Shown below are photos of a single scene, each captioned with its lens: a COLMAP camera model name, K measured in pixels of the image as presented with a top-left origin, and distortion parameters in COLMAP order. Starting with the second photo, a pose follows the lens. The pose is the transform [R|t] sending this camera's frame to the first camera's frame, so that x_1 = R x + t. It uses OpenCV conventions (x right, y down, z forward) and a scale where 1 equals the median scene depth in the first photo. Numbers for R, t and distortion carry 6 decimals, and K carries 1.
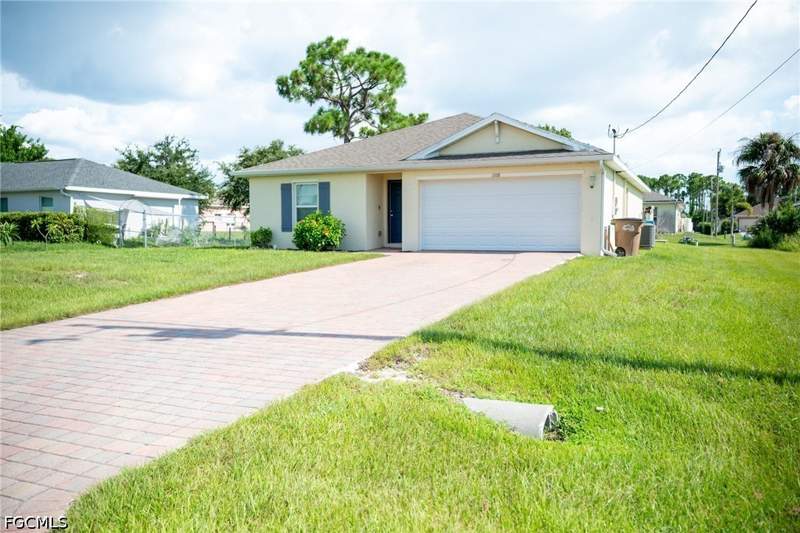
lens RADIAL K [[659.0, 0, 399.7], [0, 659.0, 284.8], [0, 0, 1]] dist [0.009174, -0.002147]
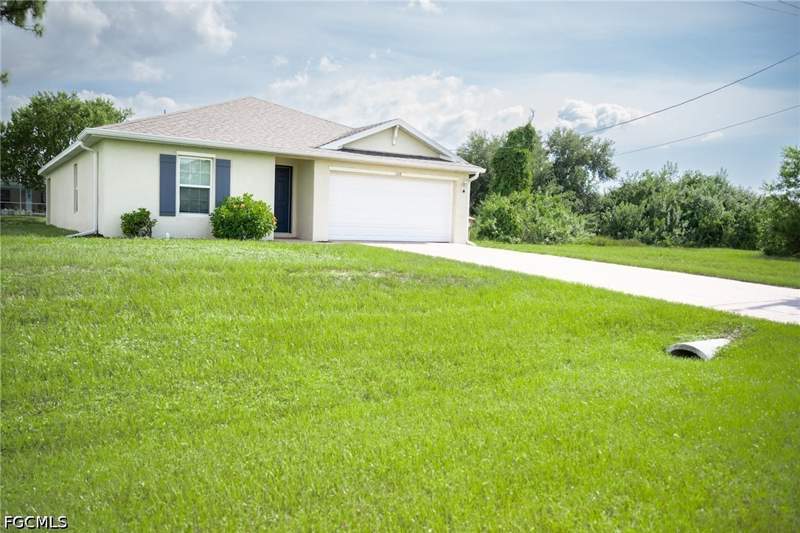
lens RADIAL K [[659.0, 0, 399.7], [0, 659.0, 284.8], [0, 0, 1]] dist [0.009174, -0.002147]
pose [[0.531530, -0.053953, 0.845319, -0.699637], [0.035532, 0.998511, 0.041389, -0.022009], [-0.846294, 0.008037, 0.532656, 0.352467]]
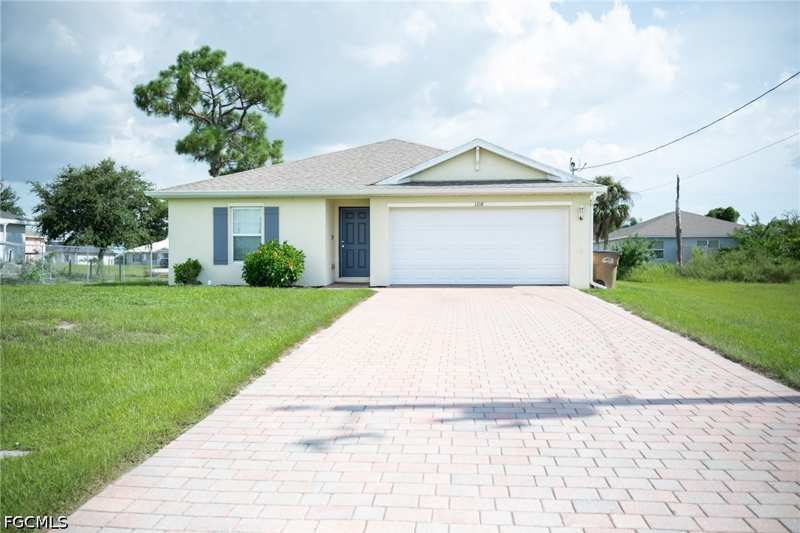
lens RADIAL K [[659.0, 0, 399.7], [0, 659.0, 284.8], [0, 0, 1]] dist [0.009174, -0.002147]
pose [[0.942969, -0.010901, 0.332701, -0.238437], [0.027956, 0.998526, -0.046519, -0.009777], [-0.331704, 0.053167, 0.941884, 0.138687]]
